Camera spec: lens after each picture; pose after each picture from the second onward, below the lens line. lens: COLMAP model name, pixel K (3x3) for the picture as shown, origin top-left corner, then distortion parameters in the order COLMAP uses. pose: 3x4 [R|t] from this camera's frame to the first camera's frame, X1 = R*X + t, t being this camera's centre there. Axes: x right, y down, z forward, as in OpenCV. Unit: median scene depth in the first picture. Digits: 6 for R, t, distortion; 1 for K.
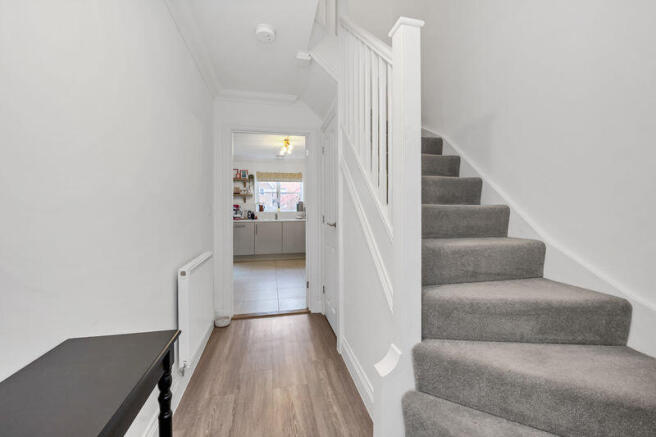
lens RADIAL K [[265.4, 0, 331.9], [0, 265.4, 217.2], [0, 0, 1]] dist [-0.009384, -0.000359]
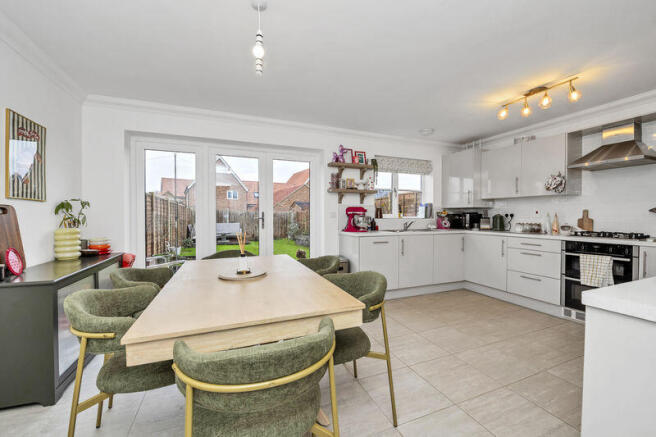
lens RADIAL K [[265.4, 0, 331.9], [0, 265.4, 217.2], [0, 0, 1]] dist [-0.009384, -0.000359]
pose [[0.987010, 0.004749, 0.160588, -0.495791], [-0.003933, 0.999978, -0.005395, -0.019704], [-0.160610, 0.004693, 0.987007, 0.396639]]
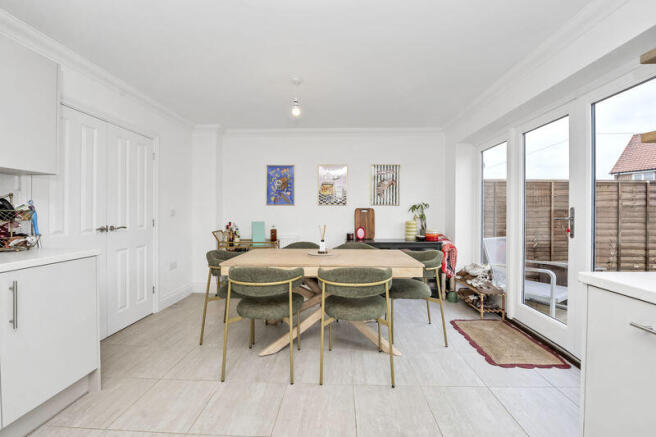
lens RADIAL K [[268.6, 0, 330.3], [0, 268.6, 211.4], [0, 0, 1]] dist [-0.001360, -0.009750]
pose [[-0.253937, 0.003293, -0.967215, -0.162290], [-0.009821, 0.999934, 0.005983, -0.028529], [0.967171, 0.011018, -0.253888, 0.788310]]
